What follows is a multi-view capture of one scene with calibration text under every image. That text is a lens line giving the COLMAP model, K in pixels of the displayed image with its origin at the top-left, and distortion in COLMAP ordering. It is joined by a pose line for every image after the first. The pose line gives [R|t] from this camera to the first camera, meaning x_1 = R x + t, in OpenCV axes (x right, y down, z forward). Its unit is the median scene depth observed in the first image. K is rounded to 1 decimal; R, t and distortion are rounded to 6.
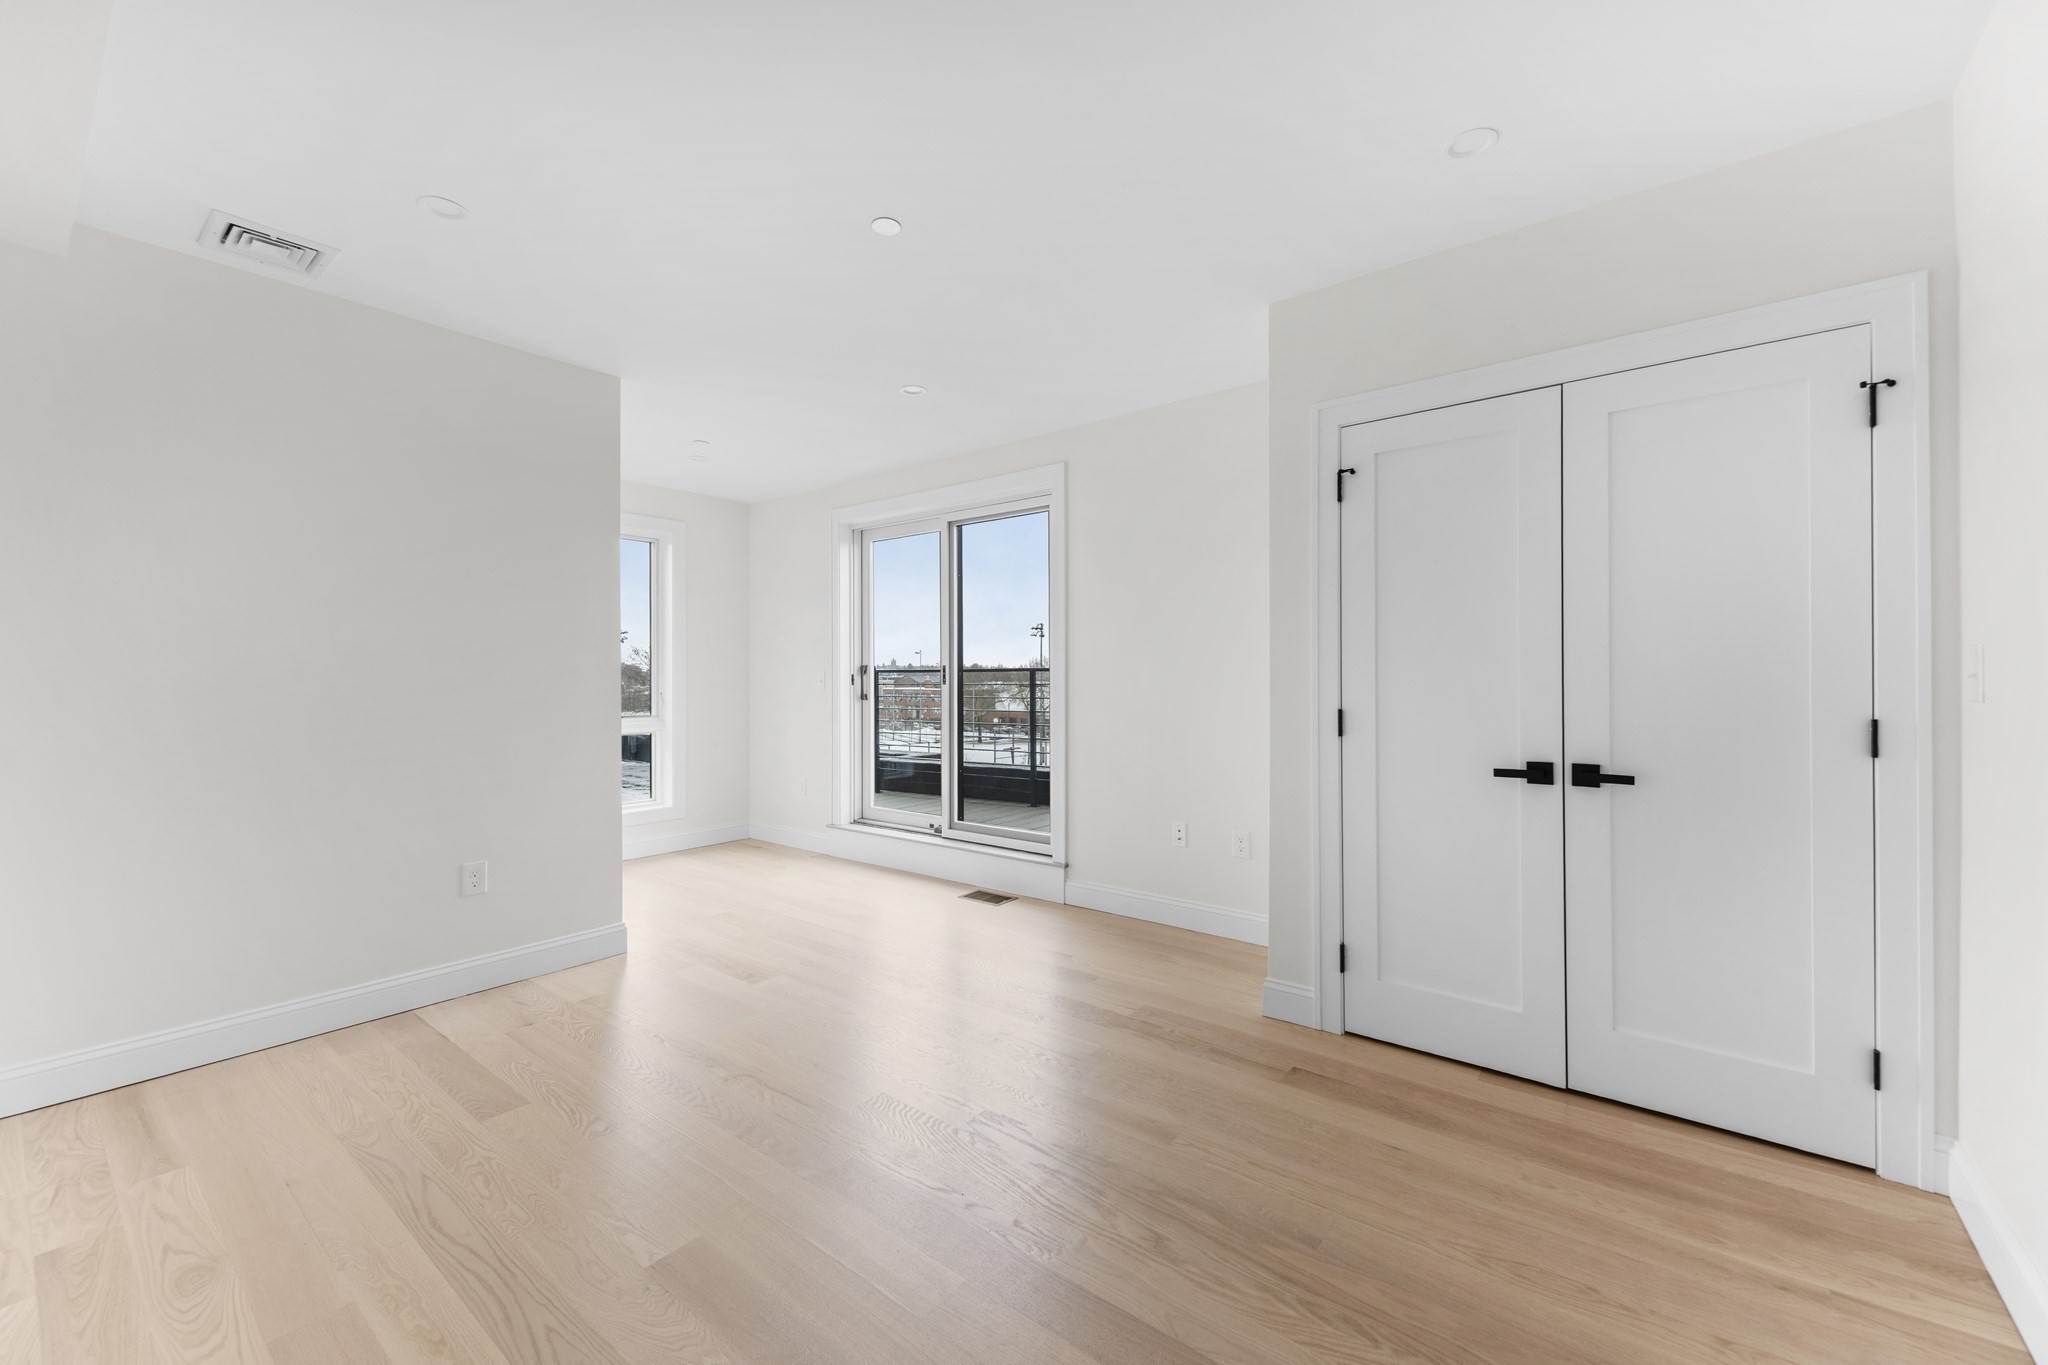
lens RADIAL K [[798.8, 0, 1028.9], [0, 798.8, 687.3], [0, 0, 1]] dist [0.008677, -0.000872]
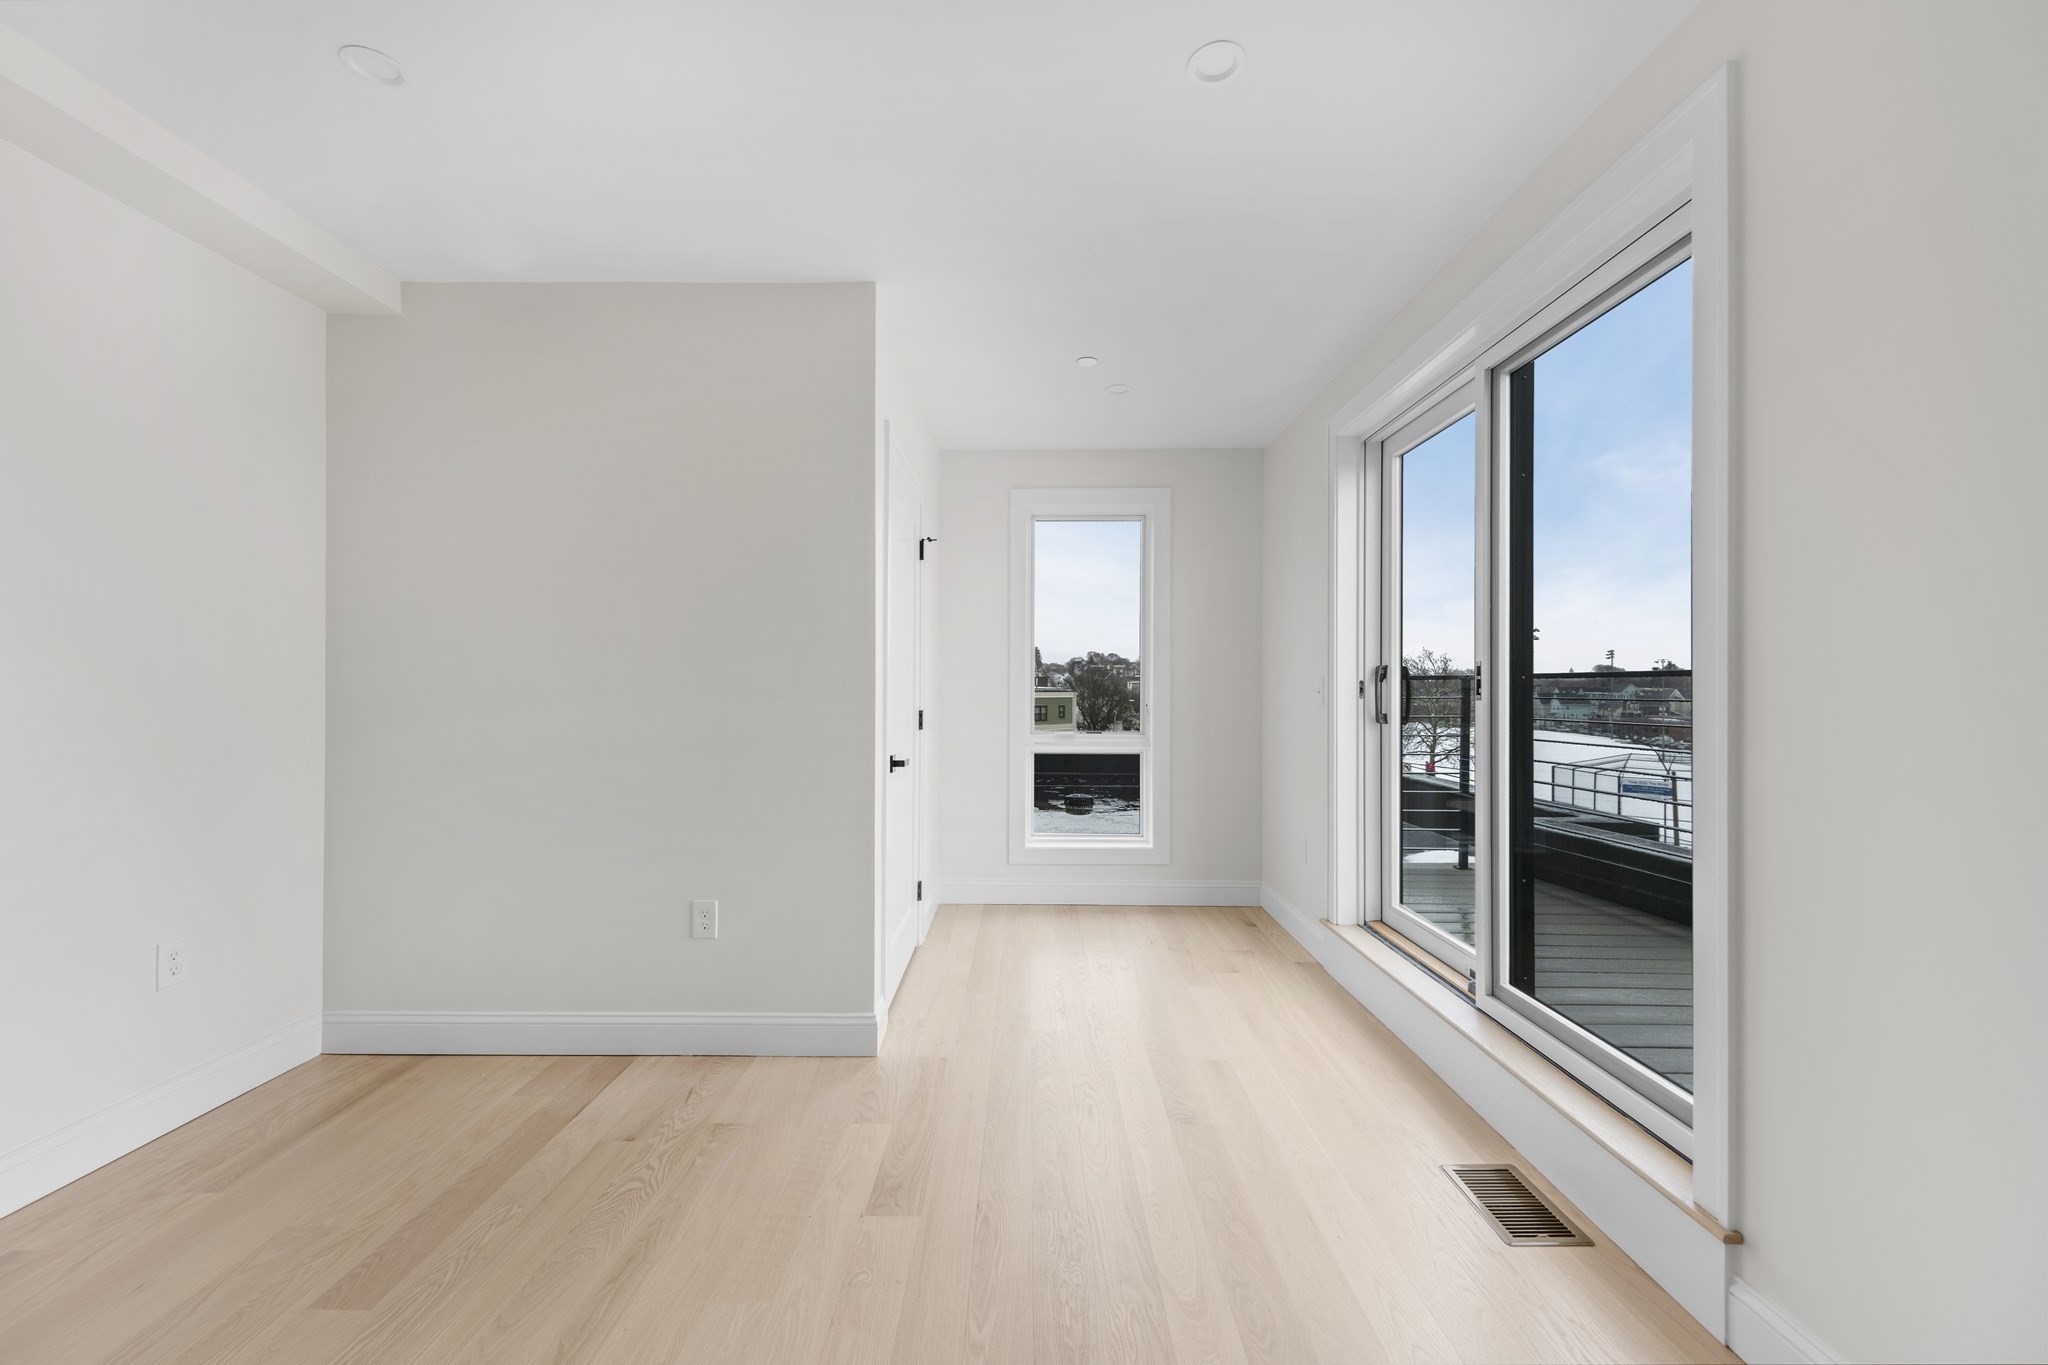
lens RADIAL K [[798.8, 0, 1022.6], [0, 798.8, 685.9], [0, 0, 1]] dist [0.008677, -0.000872]
pose [[0.608085, 0.007462, -0.793837, 0.133743], [-0.014663, 0.999891, -0.001833, -0.009075], [0.793736, 0.012754, 0.608128, 0.539919]]
